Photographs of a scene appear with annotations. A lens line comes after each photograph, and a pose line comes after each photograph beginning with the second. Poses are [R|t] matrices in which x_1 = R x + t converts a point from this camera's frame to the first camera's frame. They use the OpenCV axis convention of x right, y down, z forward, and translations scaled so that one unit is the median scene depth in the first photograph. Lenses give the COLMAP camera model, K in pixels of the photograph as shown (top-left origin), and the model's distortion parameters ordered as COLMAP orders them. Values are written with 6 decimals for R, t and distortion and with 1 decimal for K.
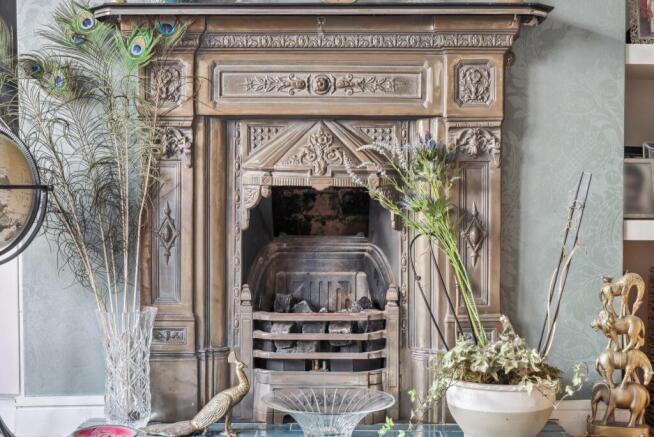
lens RADIAL K [[949.1, 0, 327.1], [0, 949.1, 219.2], [0, 0, 1]] dist [0.061118, 0.000000]
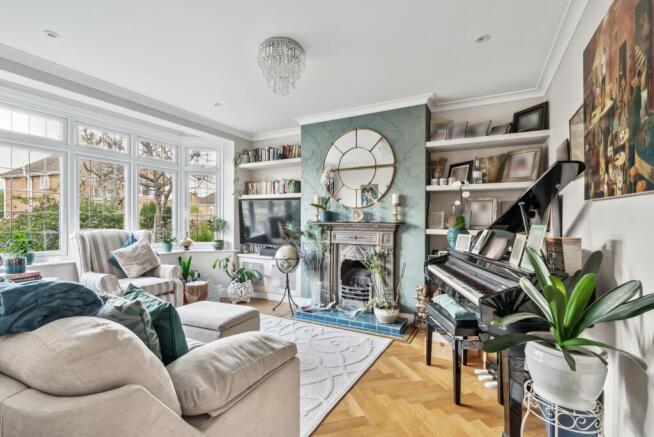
lens RADIAL K [[298.1, 0, 327.8], [0, 298.1, 219.3], [0, 0, 1]] dist [-0.000357, 0.000005]
pose [[0.892198, -0.002391, -0.451639, 0.525420], [-0.014391, 0.999328, -0.033721, -0.178273], [0.451416, 0.036585, 0.891563, -0.348773]]
